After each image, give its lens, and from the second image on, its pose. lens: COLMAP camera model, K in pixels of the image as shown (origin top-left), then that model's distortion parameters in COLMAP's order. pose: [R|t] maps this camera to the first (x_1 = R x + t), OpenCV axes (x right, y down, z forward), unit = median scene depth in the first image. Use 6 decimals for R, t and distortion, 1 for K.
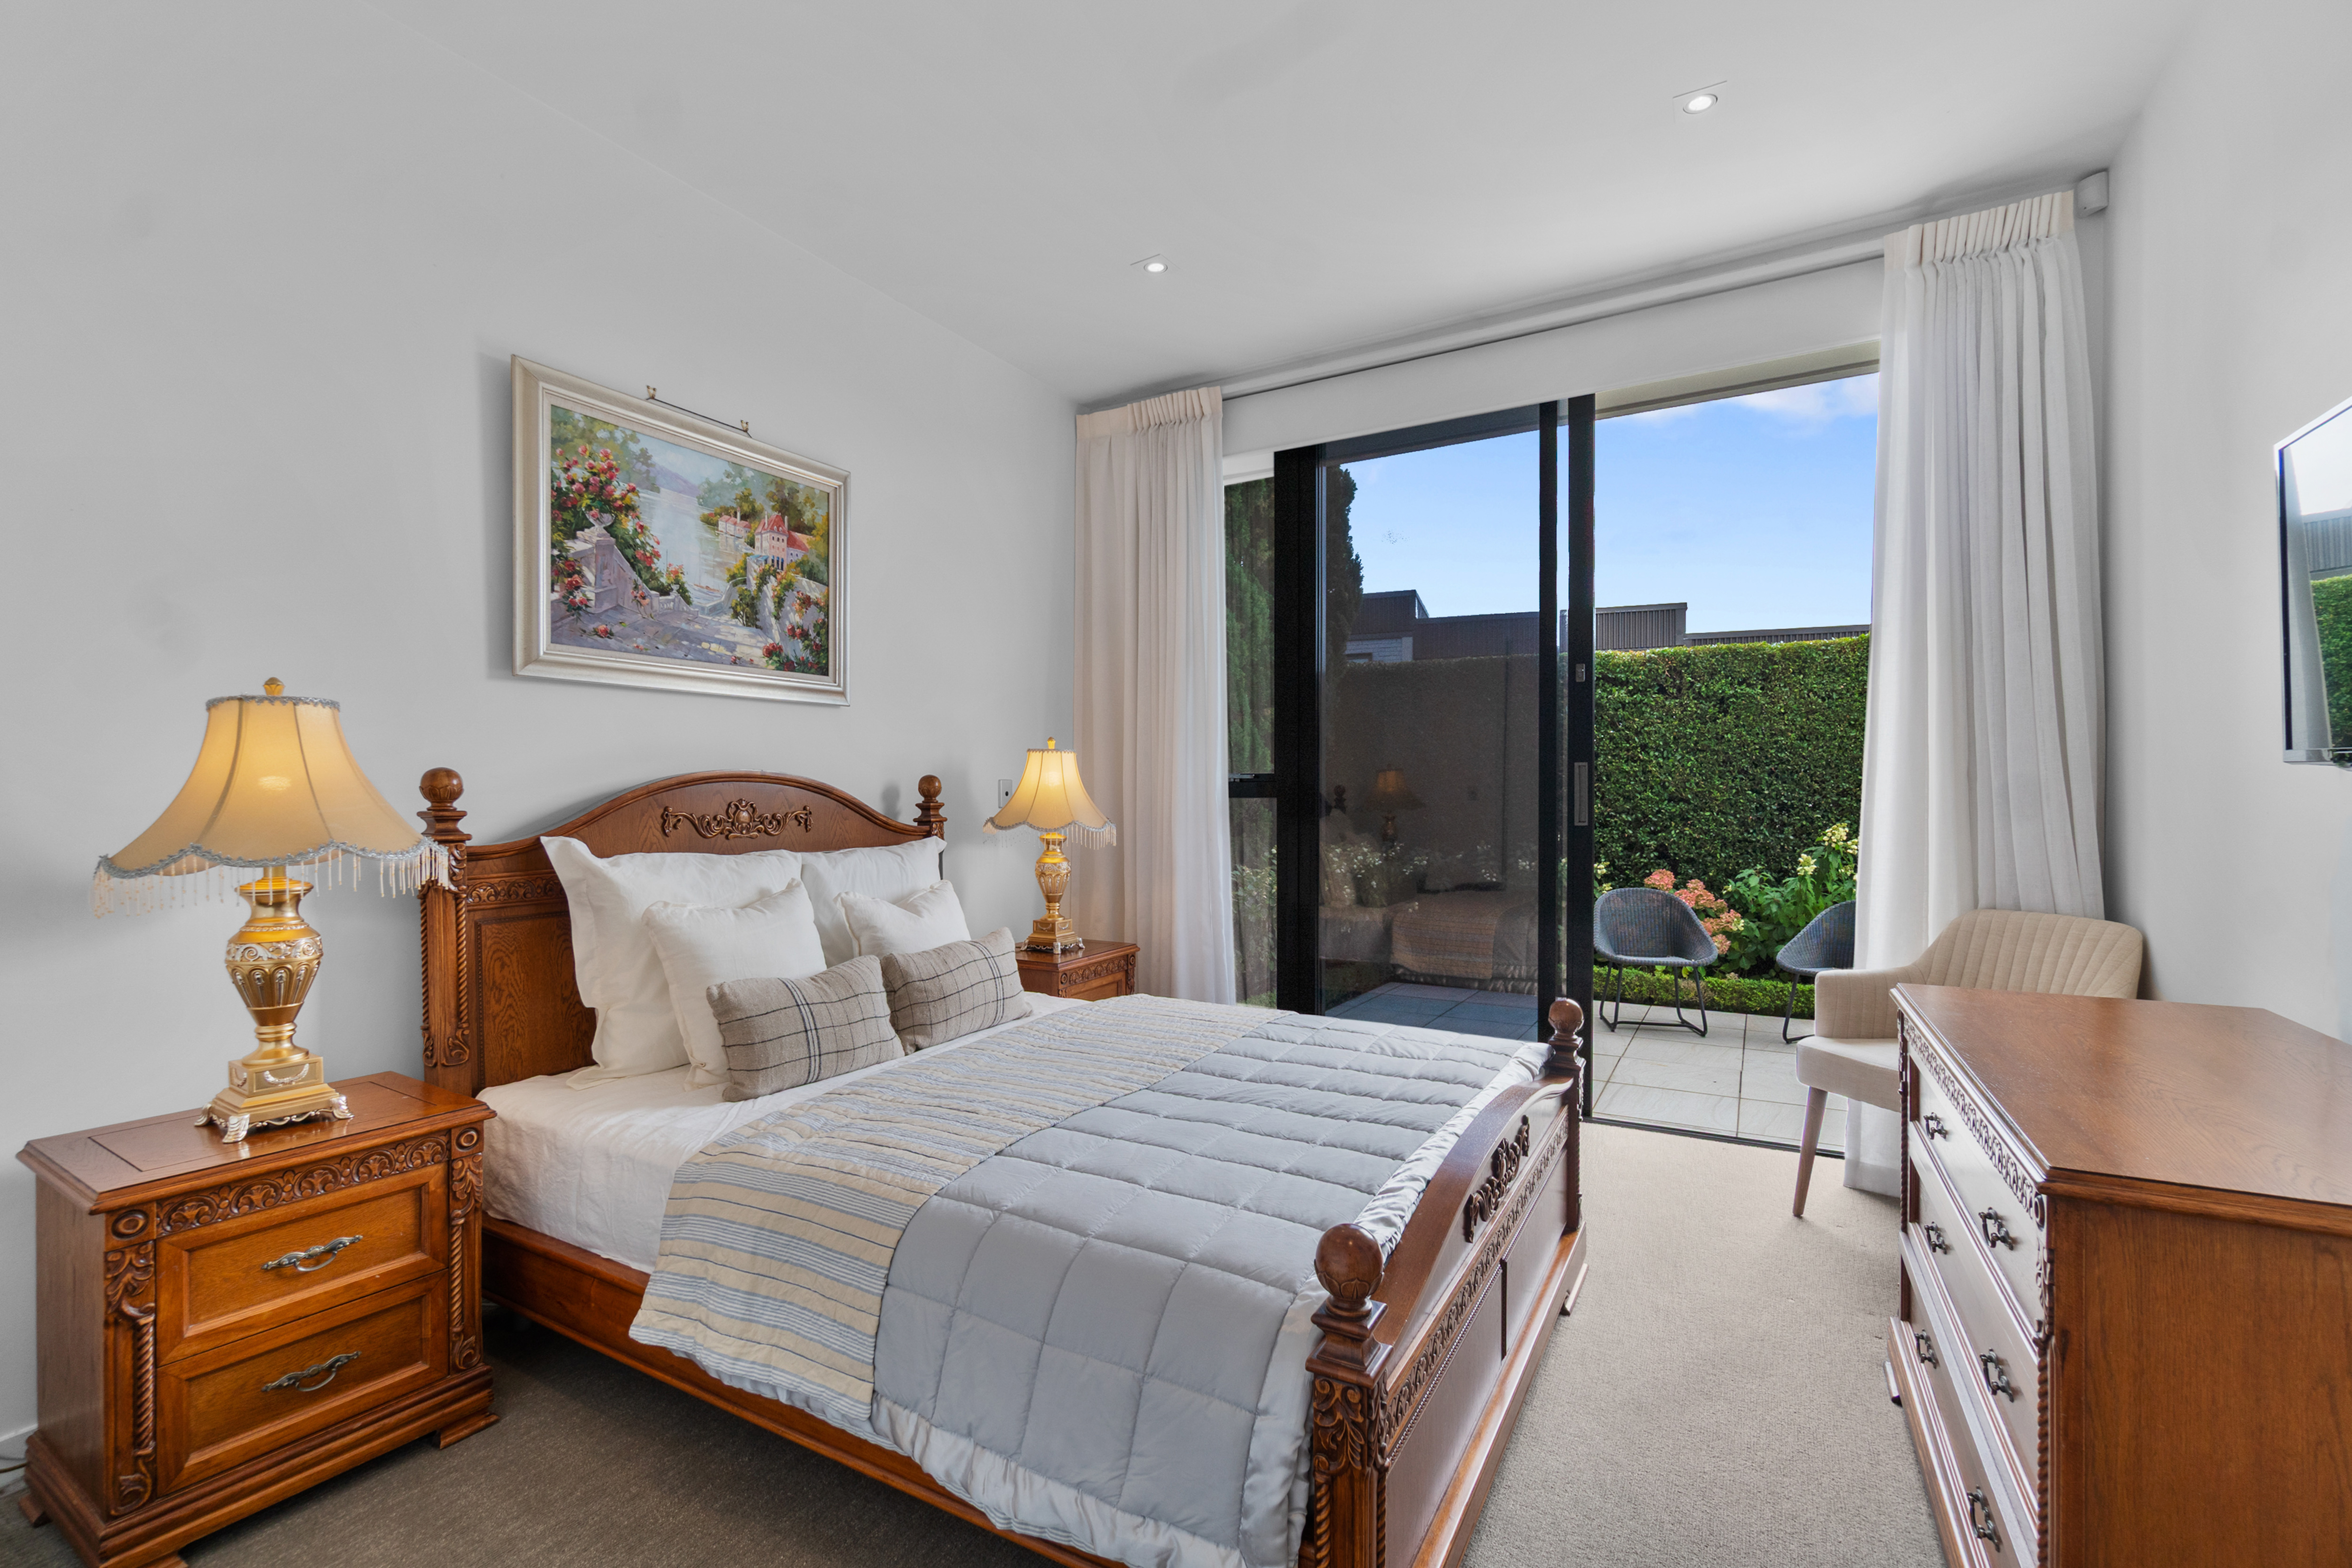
lens RADIAL K [[1020.2, 0, 1173.9], [0, 1020.2, 788.4], [0, 0, 1]] dist [-0.000431, 0.000012]
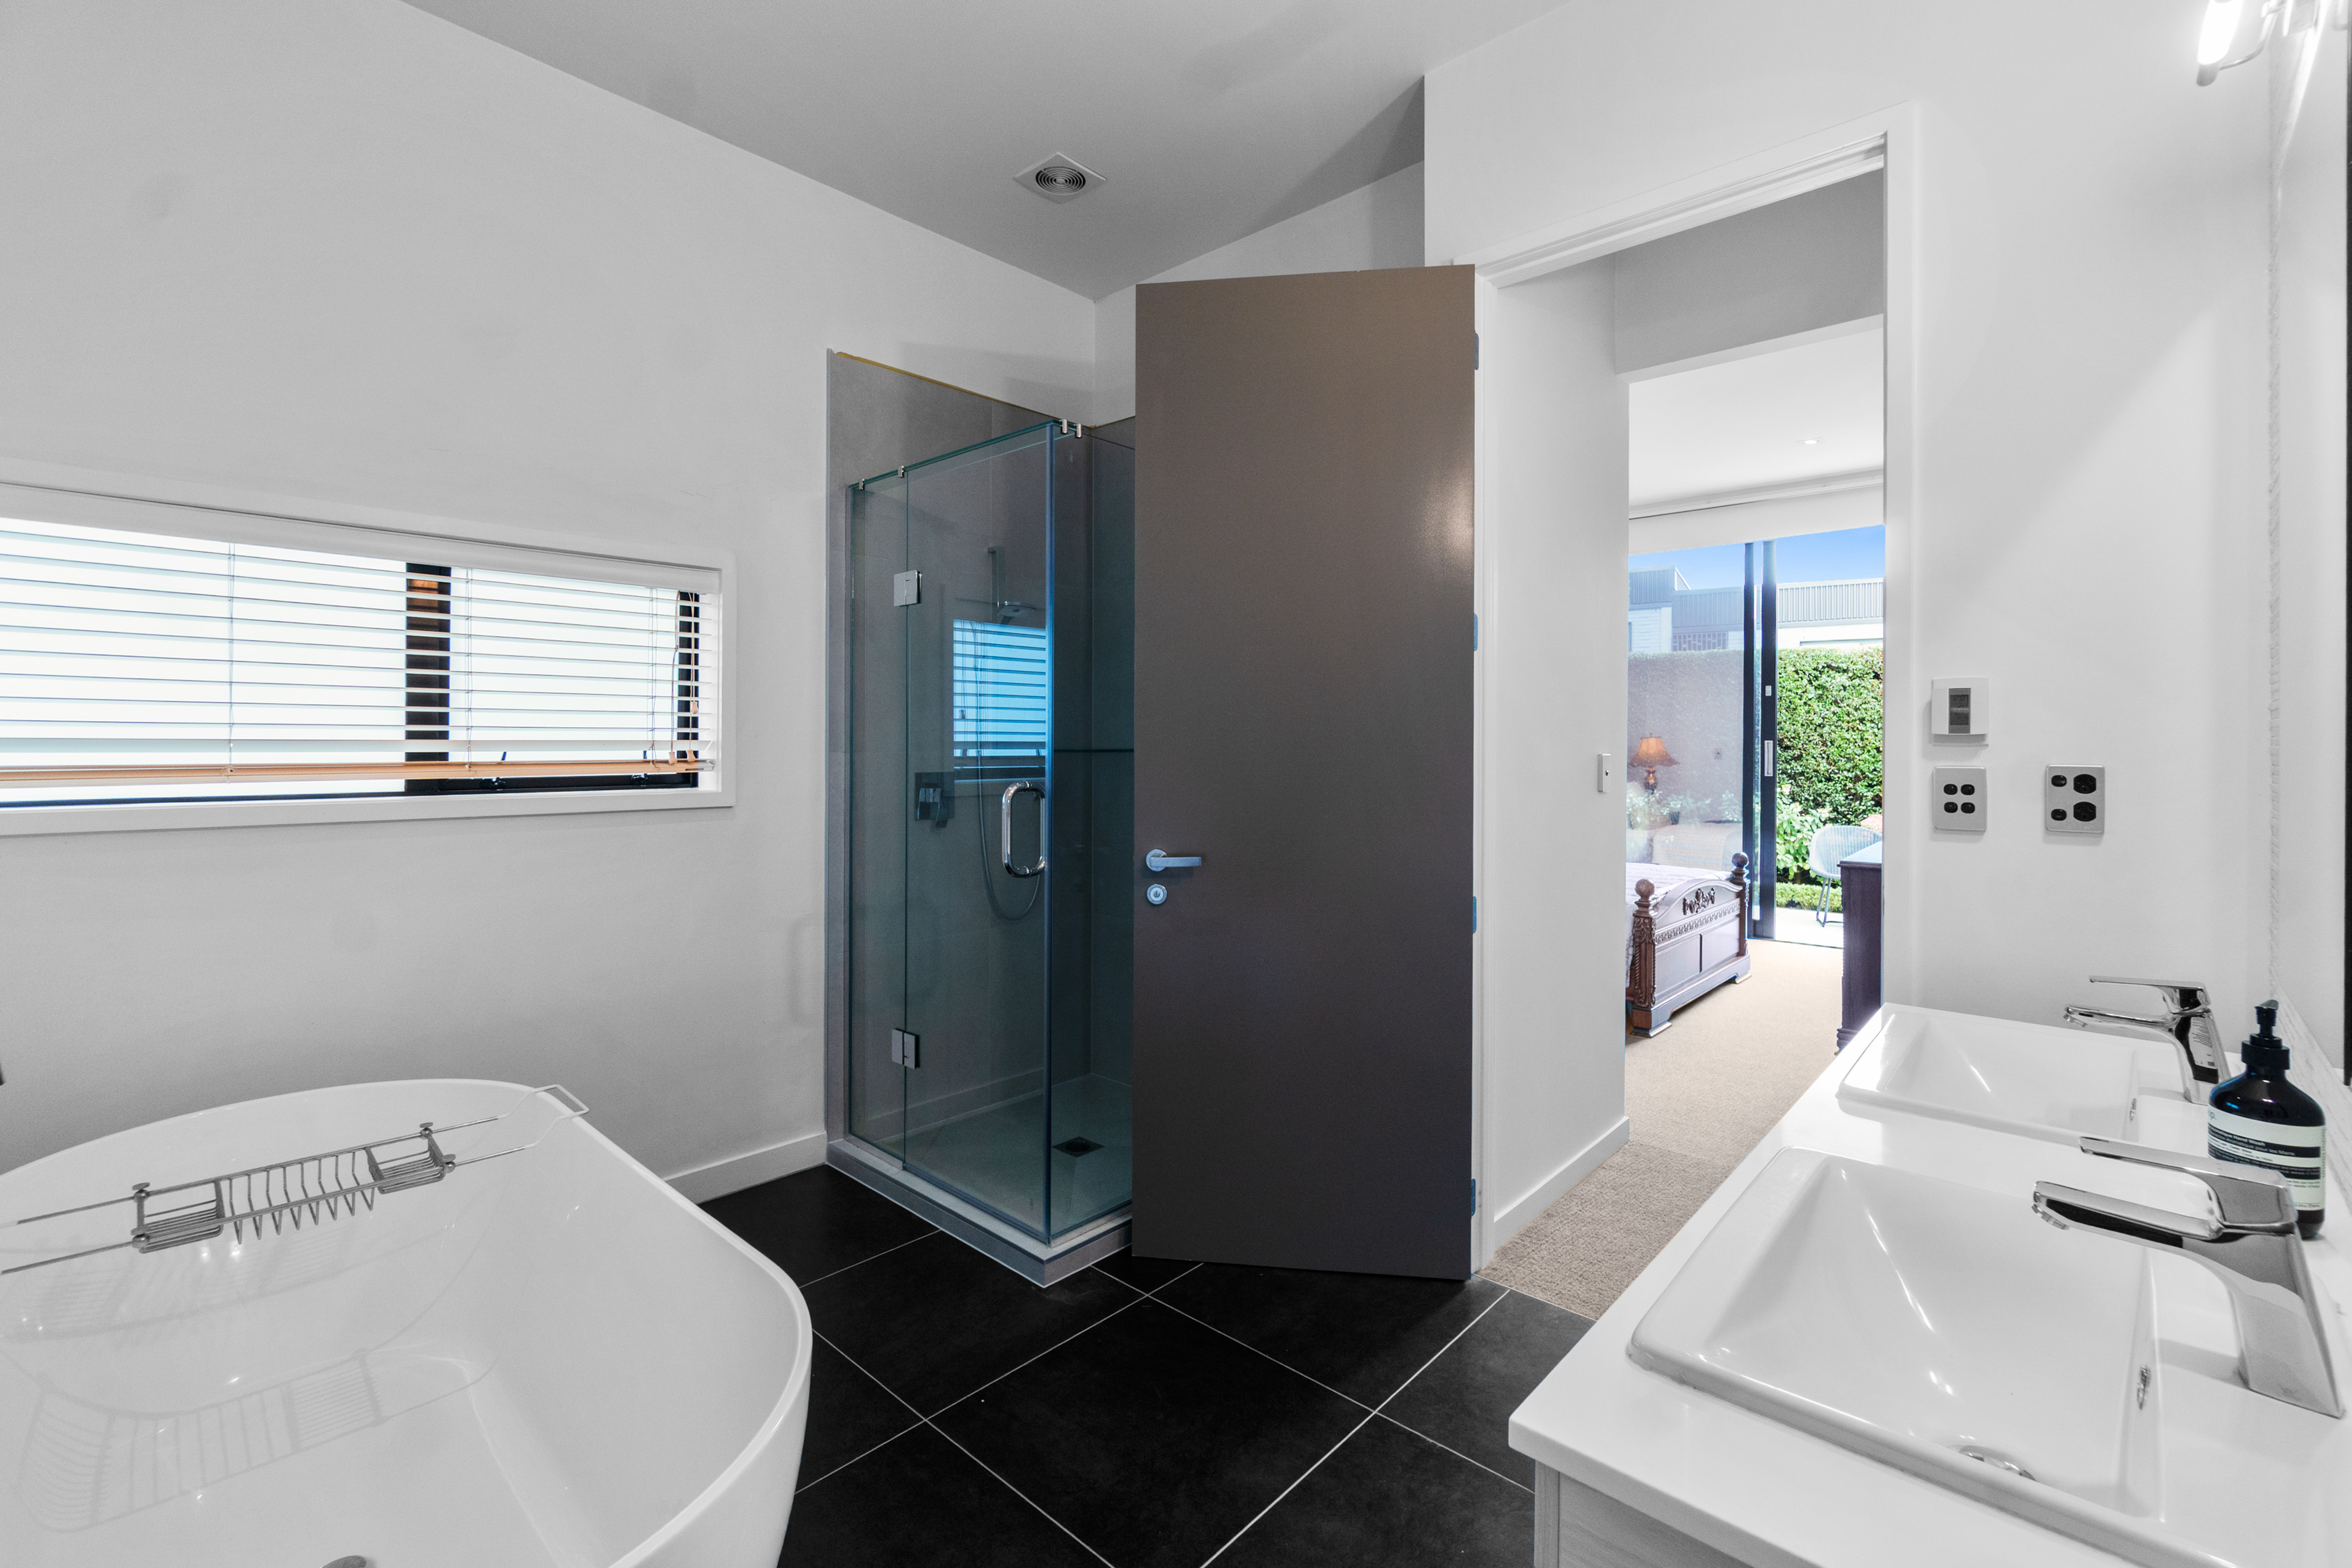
lens RADIAL K [[1020.2, 0, 1170.4], [0, 1020.2, 741.9], [0, 0, 1]] dist [-0.000431, 0.000012]
pose [[0.974157, 0.006201, -0.225788, -0.106040], [-0.006030, 0.999981, 0.001443, -0.009131], [0.225793, -0.000044, 0.974175, -0.472376]]
